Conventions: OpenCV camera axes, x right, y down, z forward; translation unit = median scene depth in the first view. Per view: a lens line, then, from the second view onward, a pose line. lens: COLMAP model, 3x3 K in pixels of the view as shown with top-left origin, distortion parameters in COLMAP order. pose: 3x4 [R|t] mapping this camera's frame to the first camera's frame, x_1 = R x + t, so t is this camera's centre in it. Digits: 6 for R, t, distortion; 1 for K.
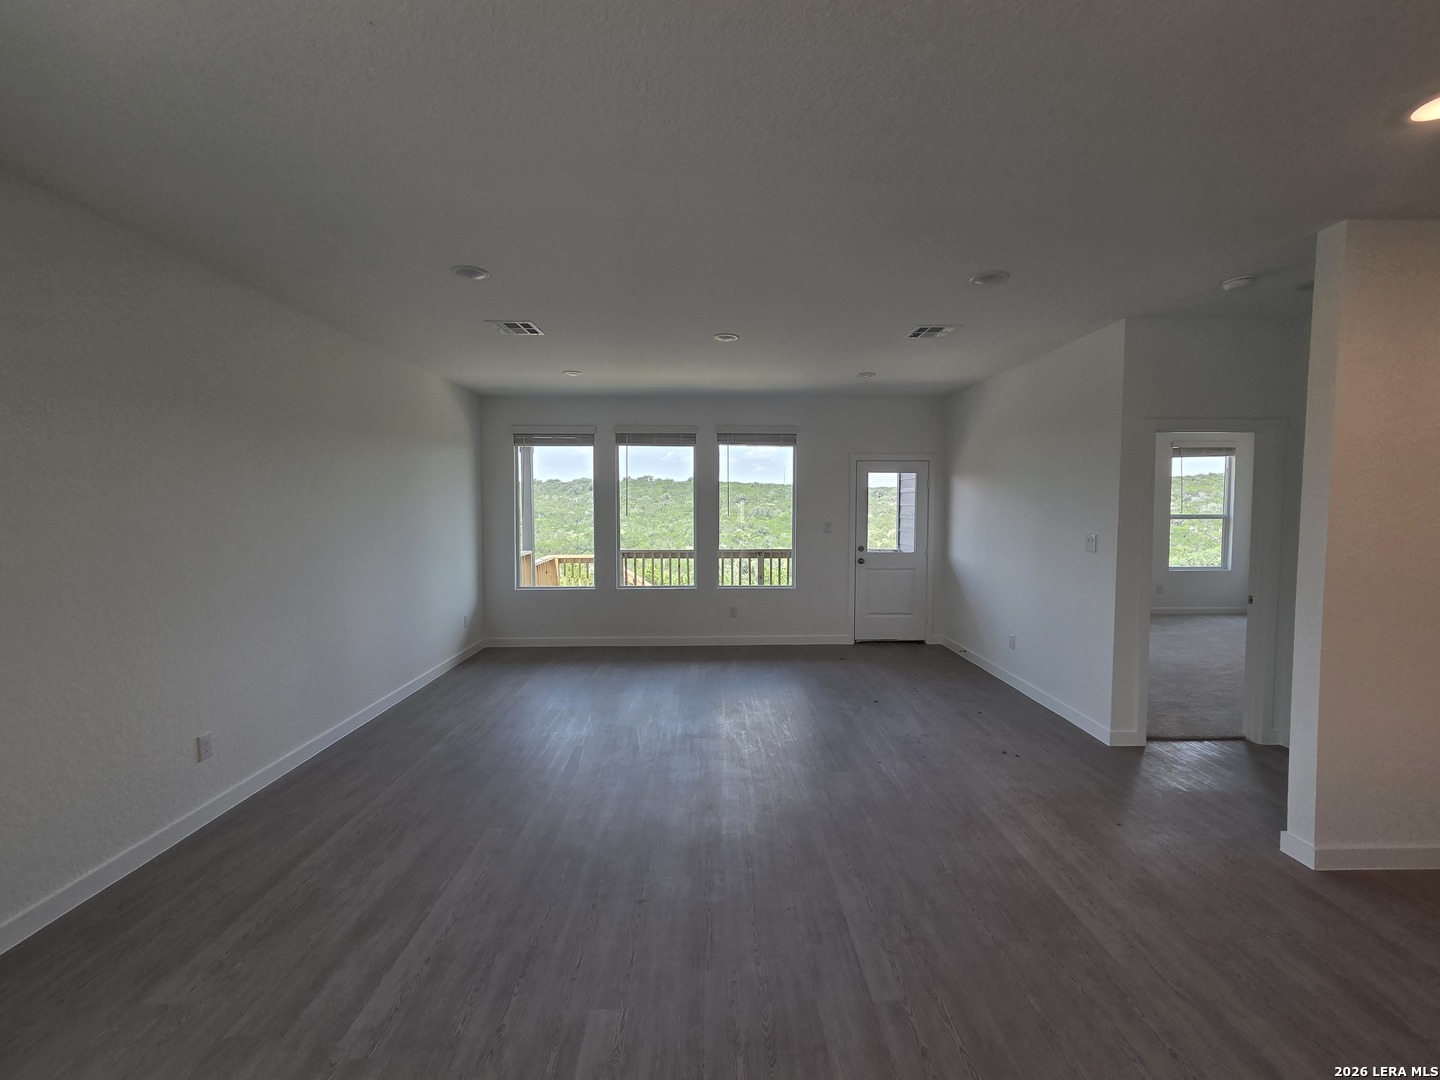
lens RADIAL K [[588.4, 0, 720.0], [0, 588.4, 533.6], [0, 0, 1]] dist [-0.003518, -0.000072]
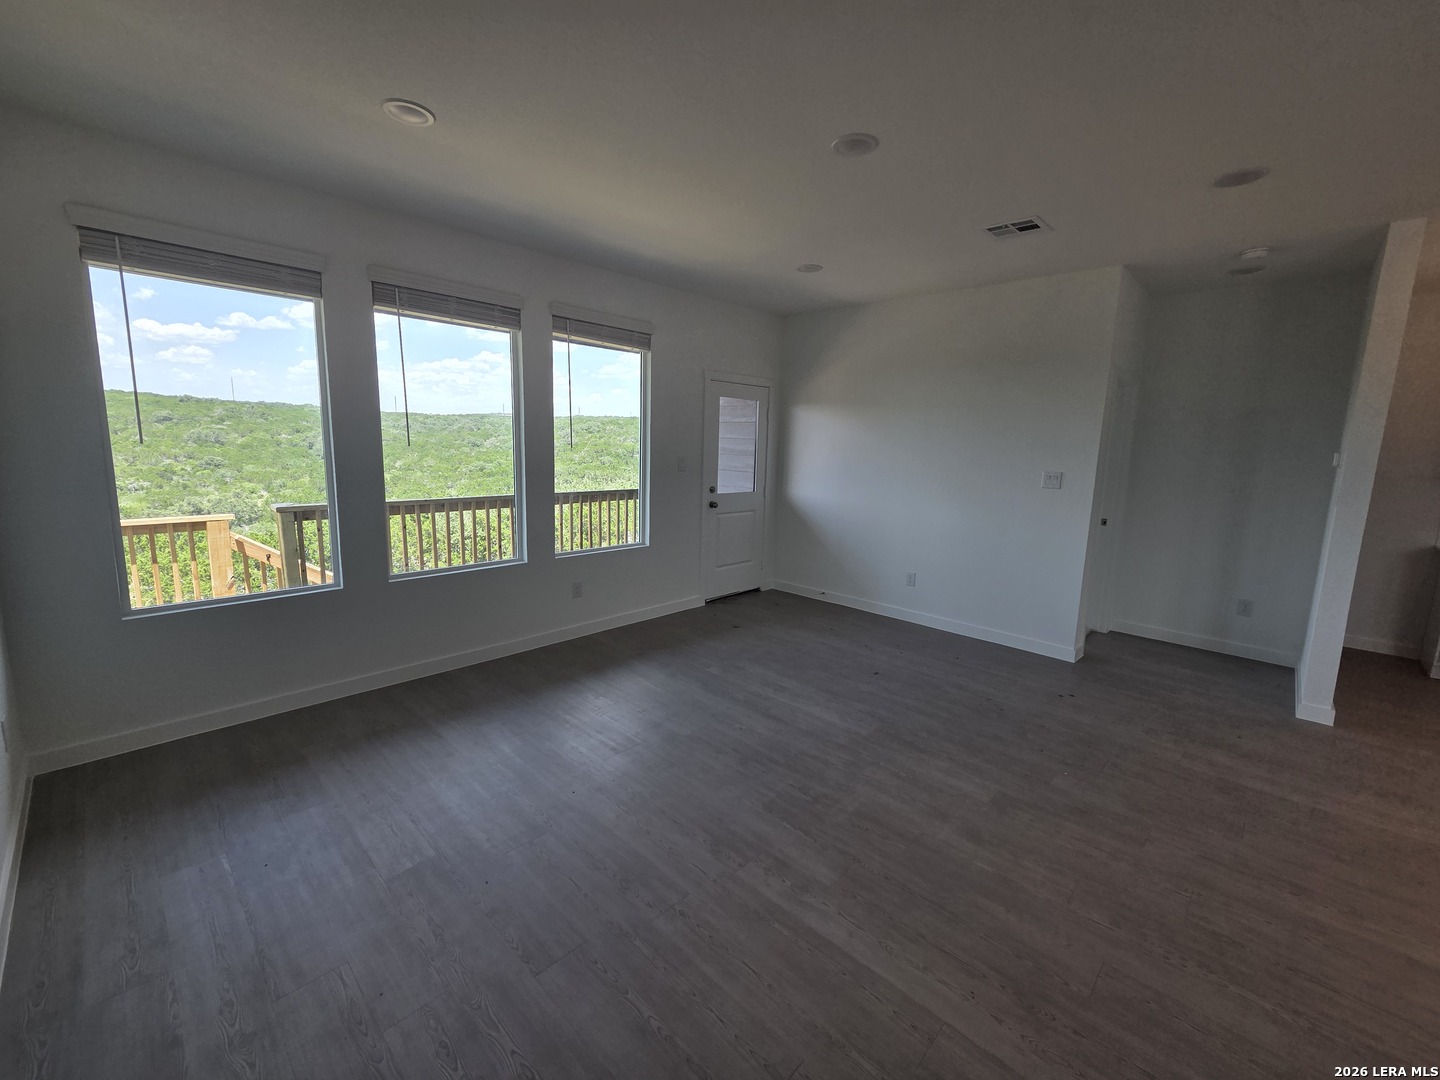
lens RADIAL K [[588.4, 0, 720.0], [0, 588.4, 533.6], [0, 0, 1]] dist [-0.003518, -0.000072]
pose [[0.709644, -0.091706, 0.698566, -0.333648], [0.008569, 0.992543, 0.121594, -0.013739], [-0.704508, -0.080302, 0.705138, 0.411697]]
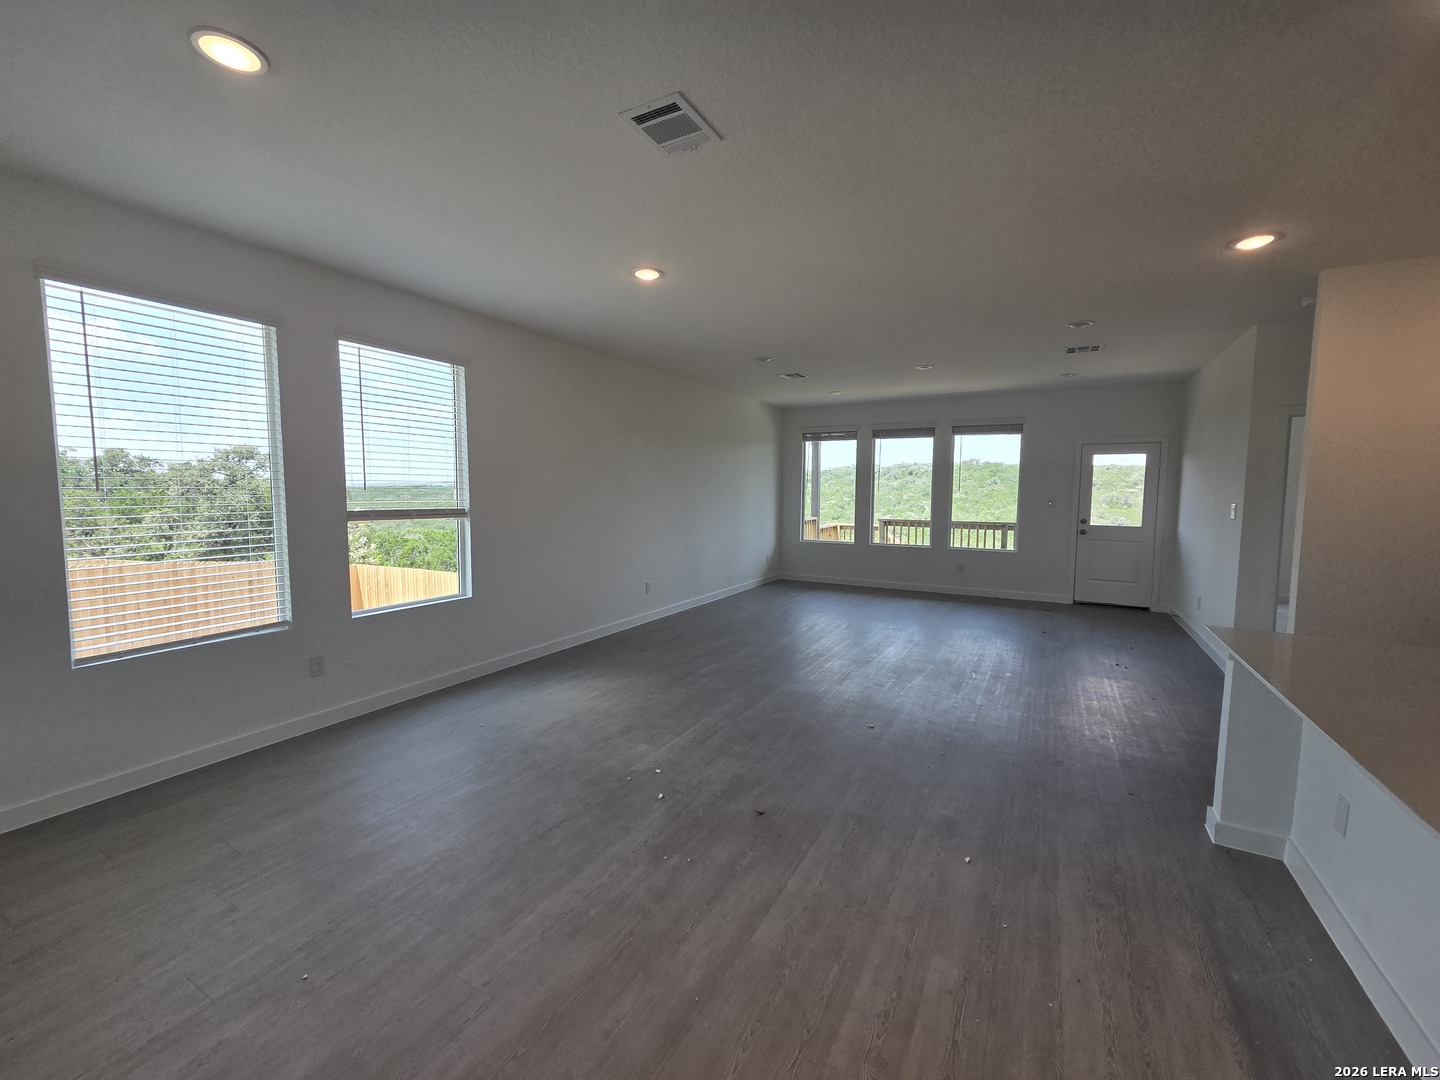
lens RADIAL K [[588.4, 0, 720.0], [0, 588.4, 533.6], [0, 0, 1]] dist [-0.003518, -0.000072]
pose [[0.861485, 0.043887, -0.505883, 0.211165], [-0.030993, 0.998945, 0.033883, 0.032533], [0.506837, -0.013511, 0.861936, -0.347153]]
